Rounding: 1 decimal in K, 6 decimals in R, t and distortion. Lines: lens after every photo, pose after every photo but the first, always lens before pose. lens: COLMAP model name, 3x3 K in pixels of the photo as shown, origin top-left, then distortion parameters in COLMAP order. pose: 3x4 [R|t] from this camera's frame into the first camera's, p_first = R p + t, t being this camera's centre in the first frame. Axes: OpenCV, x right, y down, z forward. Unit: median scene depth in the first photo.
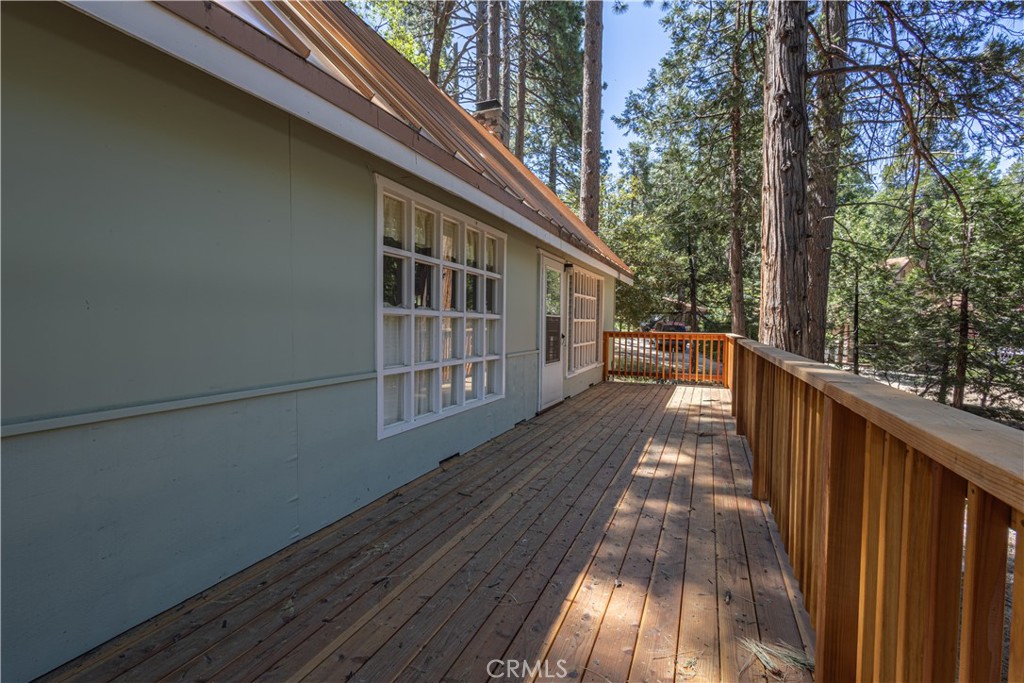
lens RADIAL K [[468.9, 0, 509.8], [0, 468.9, 344.5], [0, 0, 1]] dist [0.017359, -0.004150]
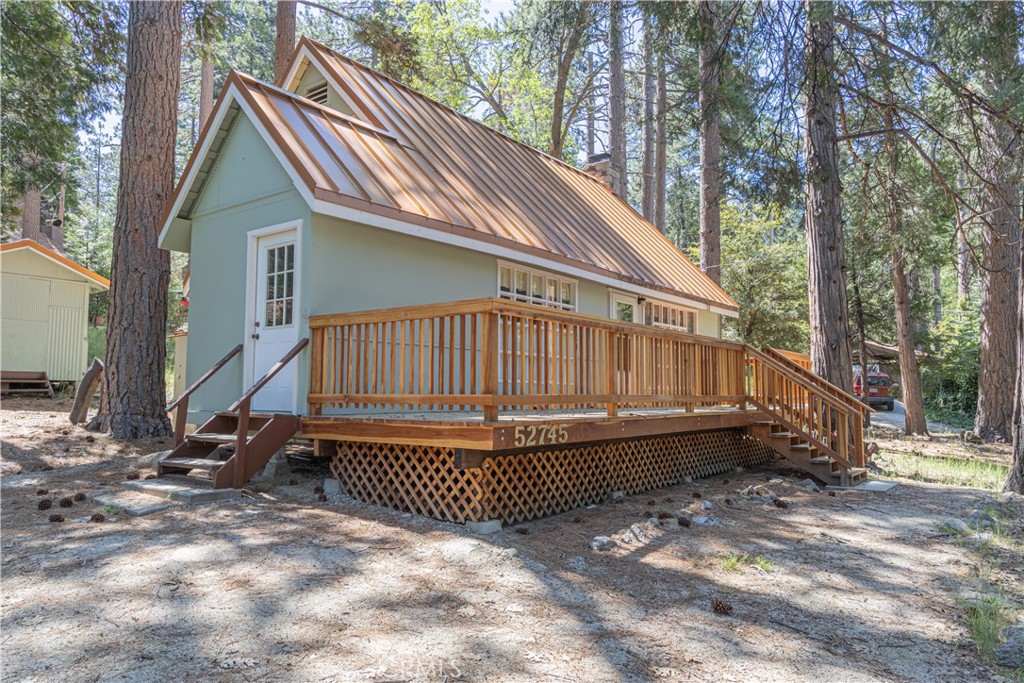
lens RADIAL K [[711.1, 0, 512.4], [0, 711.1, 341.1], [0, 0, 1]] dist [0.000692, -0.000135]
pose [[0.967489, -0.026828, -0.251487, 0.270450], [-0.005799, 0.991744, -0.128106, 0.195475], [0.252847, 0.125399, 0.959345, -0.936968]]
